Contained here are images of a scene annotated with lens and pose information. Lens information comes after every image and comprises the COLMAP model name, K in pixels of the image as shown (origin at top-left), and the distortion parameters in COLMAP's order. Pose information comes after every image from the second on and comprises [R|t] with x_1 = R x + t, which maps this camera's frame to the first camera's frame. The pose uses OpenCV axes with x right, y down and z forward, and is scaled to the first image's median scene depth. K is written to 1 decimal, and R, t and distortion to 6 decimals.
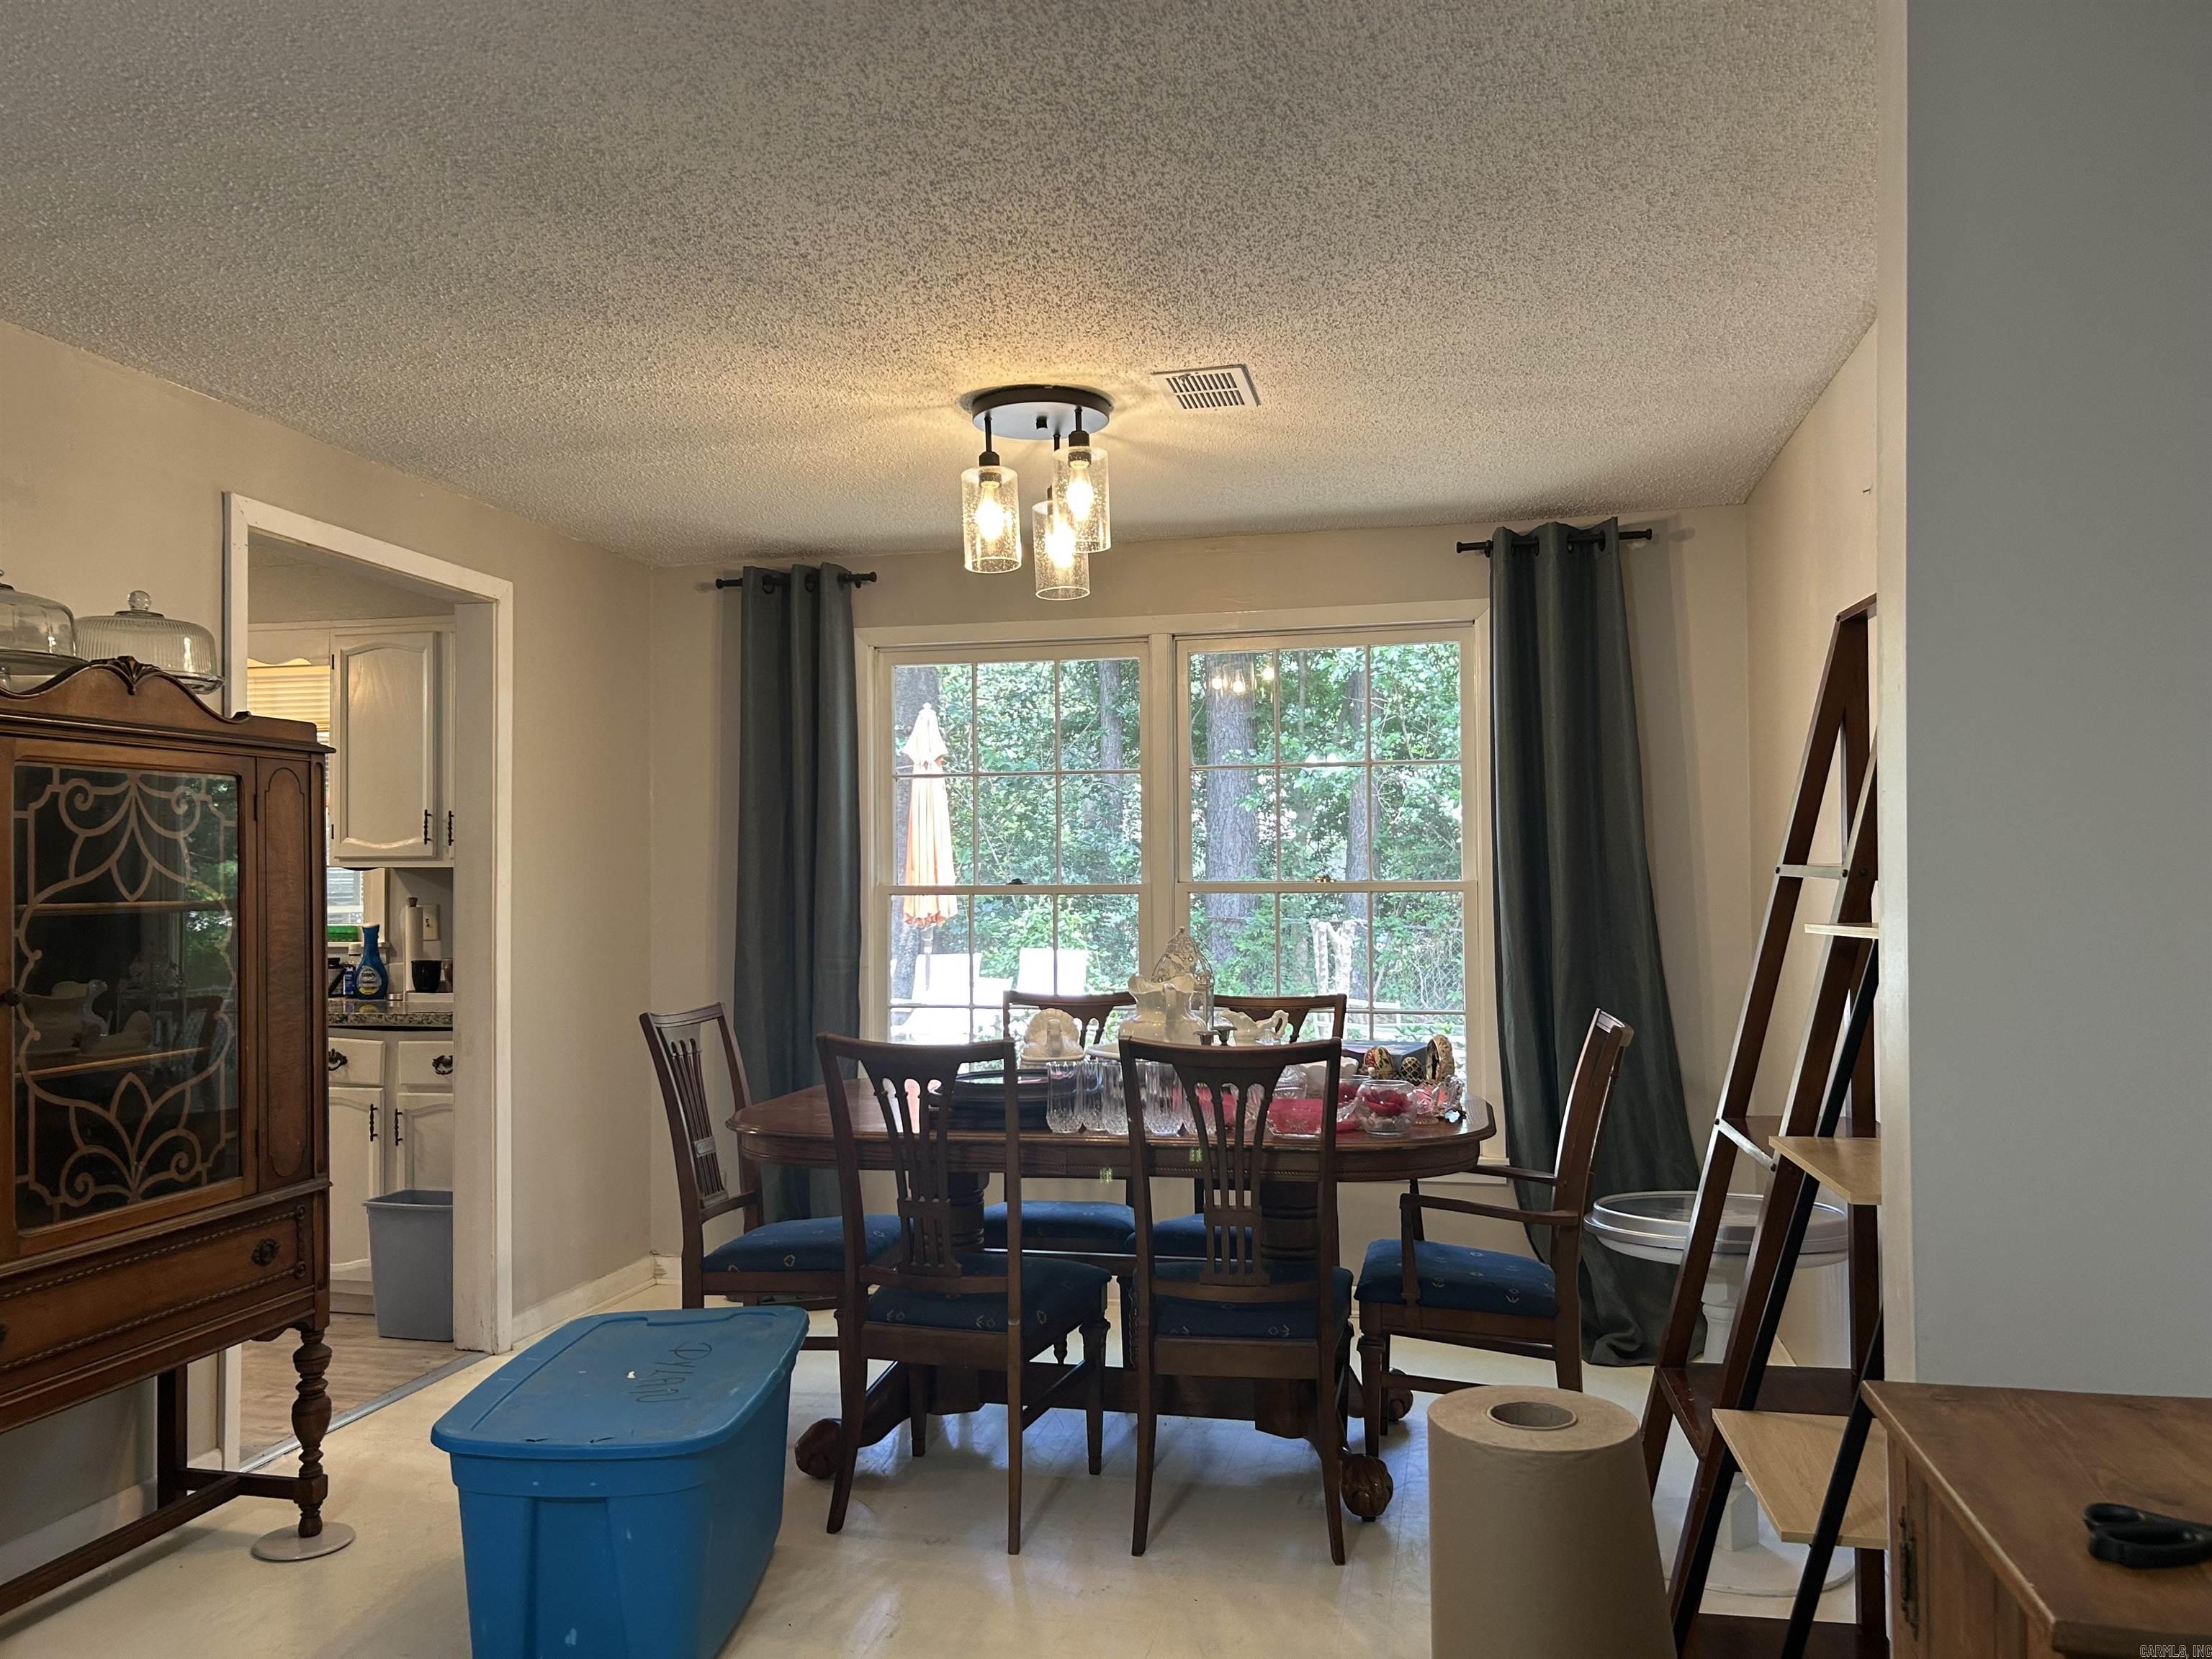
lens RADIAL K [[1677.9, 0, 1104.8], [0, 1677.9, 847.2], [0, 0, 1]] dist [0.075423, -0.088589]
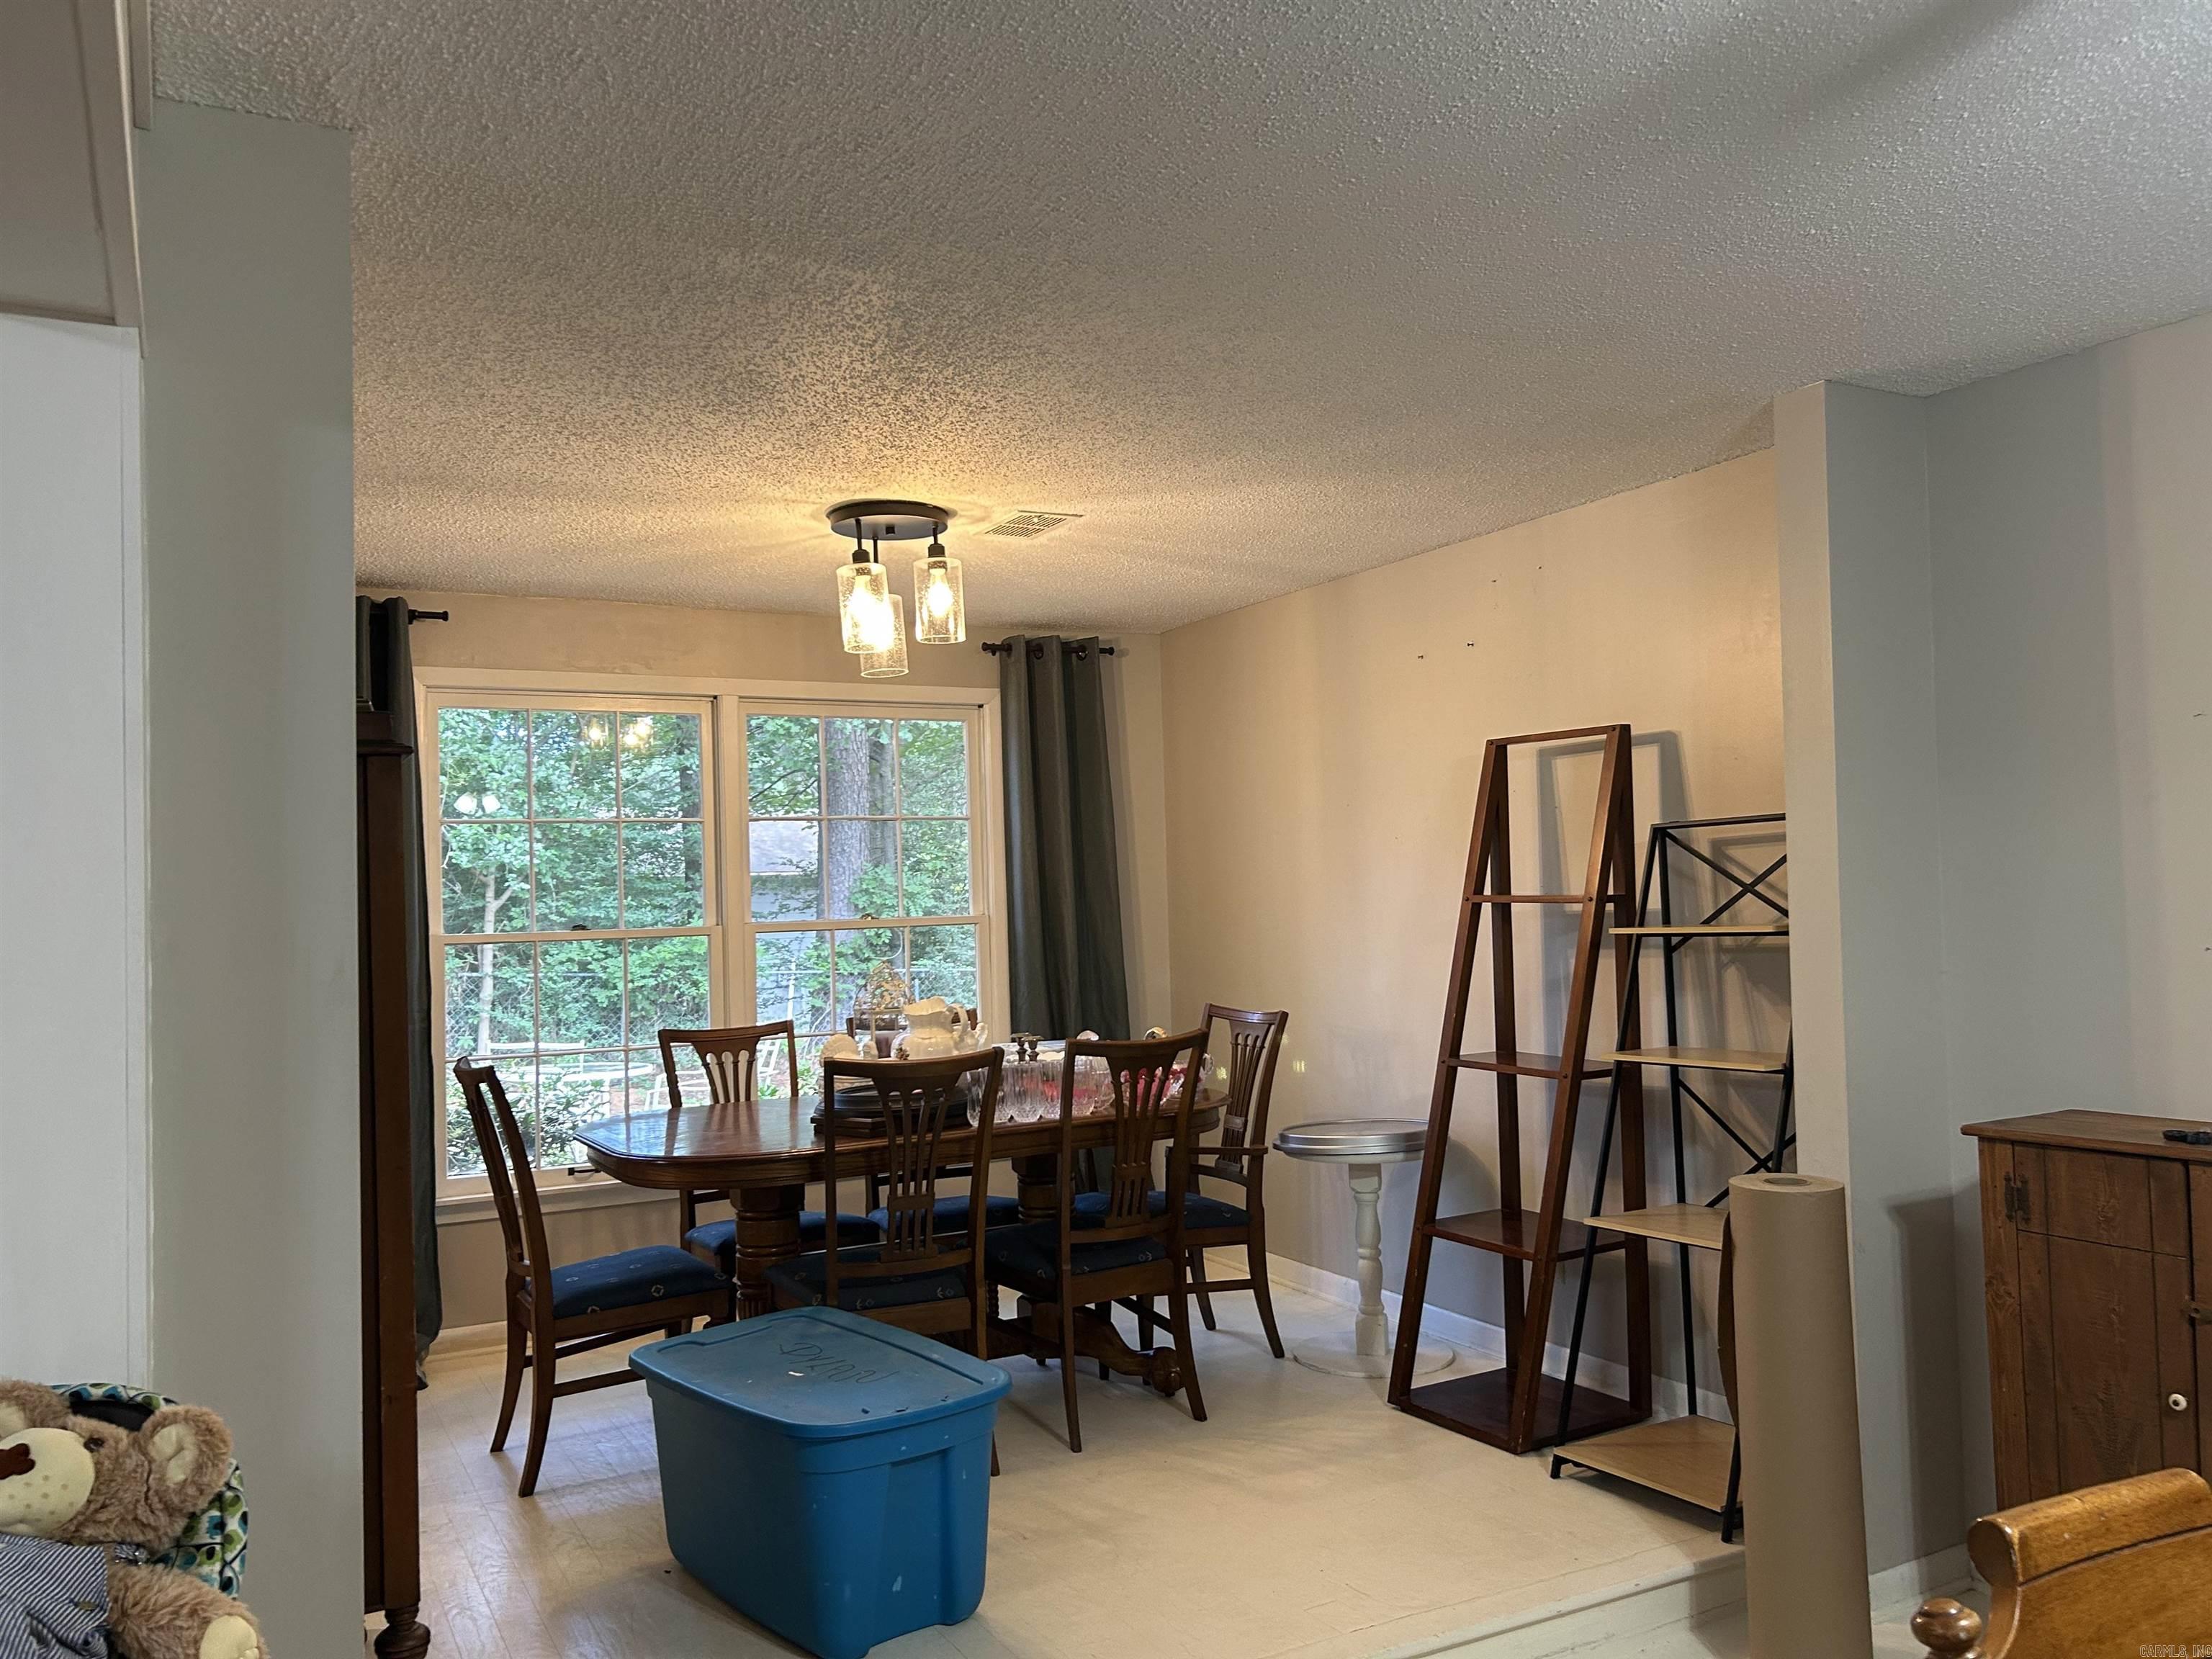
lens RADIAL K [[1677.9, 0, 1101.5], [0, 1677.9, 823.4], [0, 0, 1]] dist [0.075423, -0.088589]
pose [[0.751670, 0.015094, 0.659366, -0.708789], [0.009811, 0.999372, -0.034062, -0.005432], [-0.659466, 0.032073, 0.751050, 0.026224]]
